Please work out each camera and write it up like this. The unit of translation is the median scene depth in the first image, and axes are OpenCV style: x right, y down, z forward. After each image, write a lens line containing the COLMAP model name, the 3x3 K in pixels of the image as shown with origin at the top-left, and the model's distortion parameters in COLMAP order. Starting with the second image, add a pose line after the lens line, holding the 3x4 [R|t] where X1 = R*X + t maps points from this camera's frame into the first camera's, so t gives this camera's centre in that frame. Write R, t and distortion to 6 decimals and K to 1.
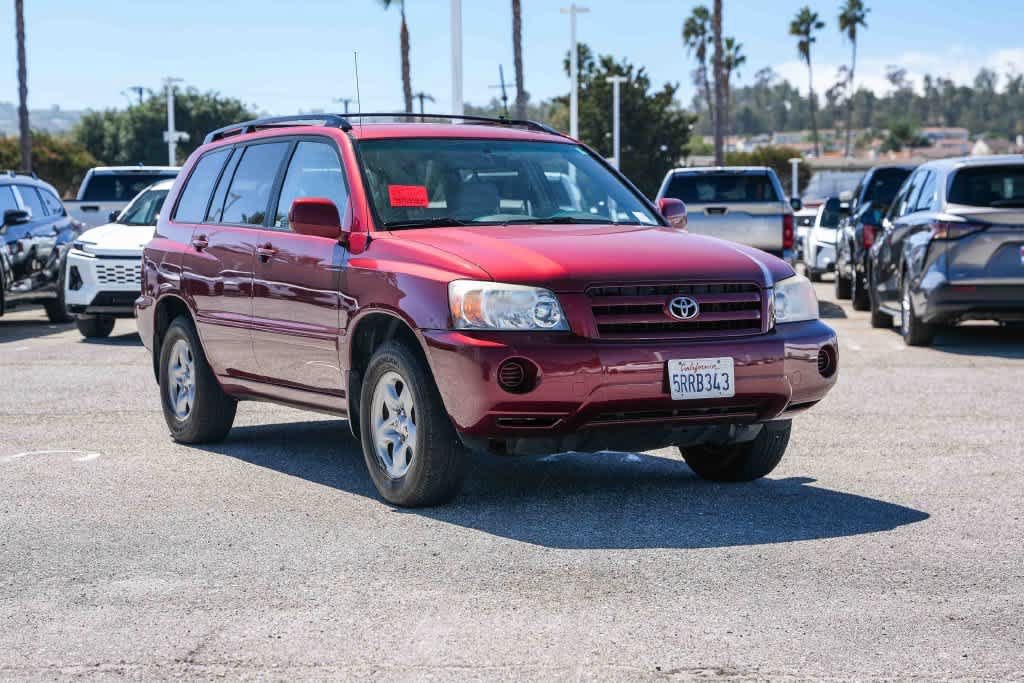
lens RADIAL K [[1995.0, 0, 512.0], [0, 1995.0, 341.5], [0, 0, 1]] dist [0.678304, -4.538937]
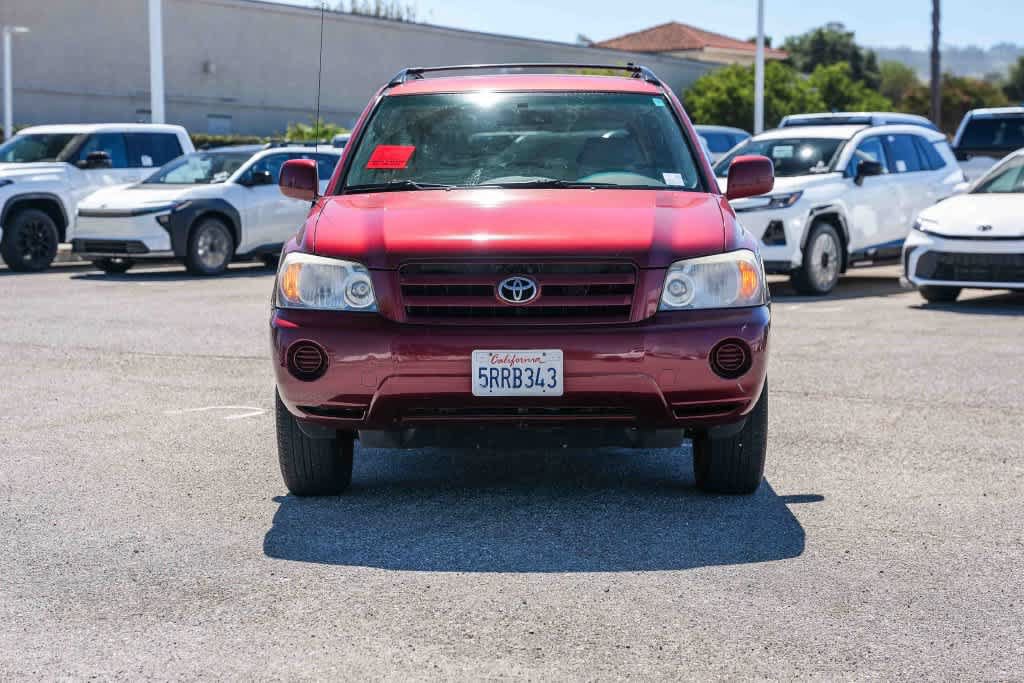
lens RADIAL K [[1995.0, 0, 512.0], [0, 1995.0, 341.5], [0, 0, 1]] dist [0.678304, -4.538937]
pose [[0.862725, 0.042559, -0.503880, 0.517323], [-0.028025, 0.998945, 0.036391, -0.025884], [0.504897, -0.017275, 0.863007, 0.256946]]
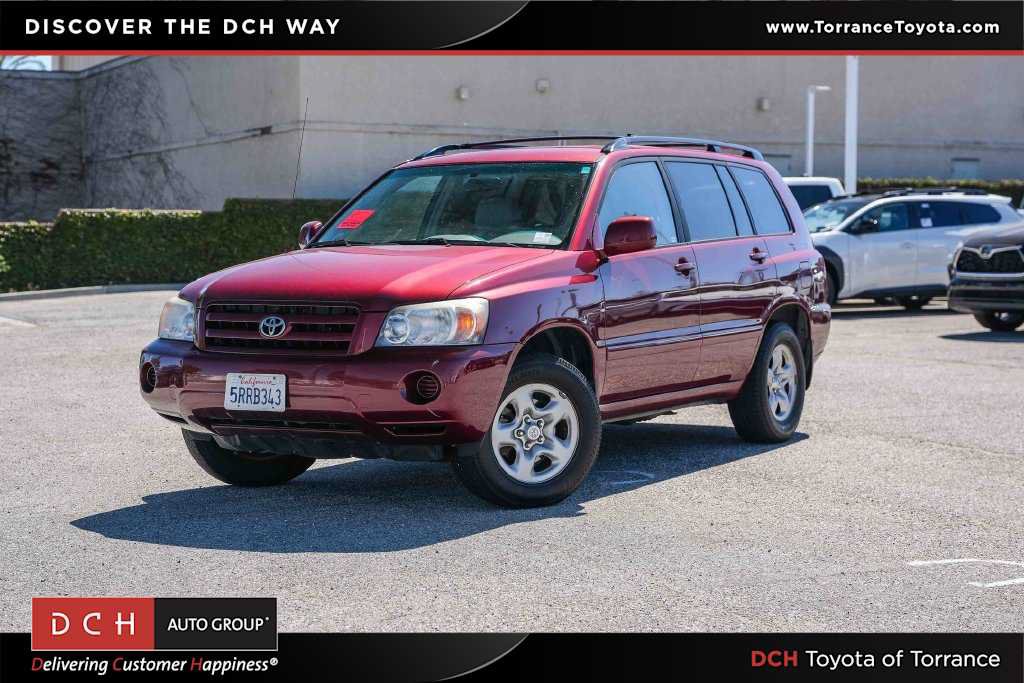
lens RADIAL K [[1995.0, 0, 512.0], [0, 1995.0, 341.5], [0, 0, 1]] dist [0.678304, -4.538937]
pose [[0.493291, 0.051416, -0.868343, 1.093211], [-0.042965, 0.998473, 0.034714, -0.052070], [0.868803, 0.020184, 0.494747, 0.574864]]
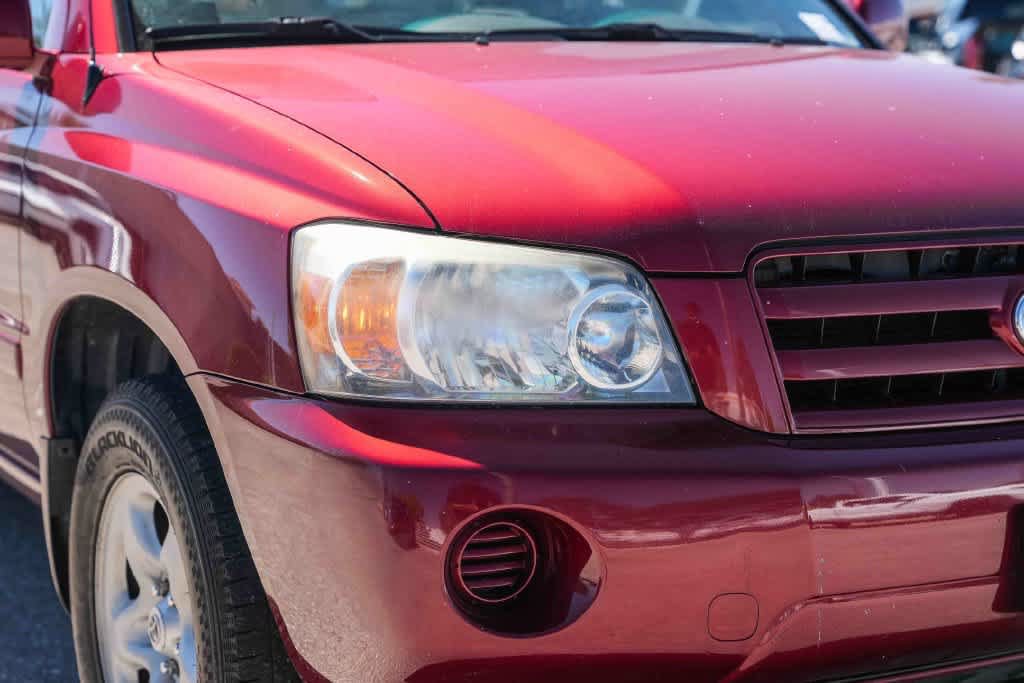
lens RADIAL K [[2020.5, 0, 512.0], [0, 2020.5, 341.5], [0, 0, 1]] dist [0.693387, -5.061168]
pose [[0.999885, 0.012688, 0.008303, -0.000760], [-0.013348, 0.996298, 0.084922, -0.039108], [-0.007194, -0.085023, 0.996353, 0.684544]]
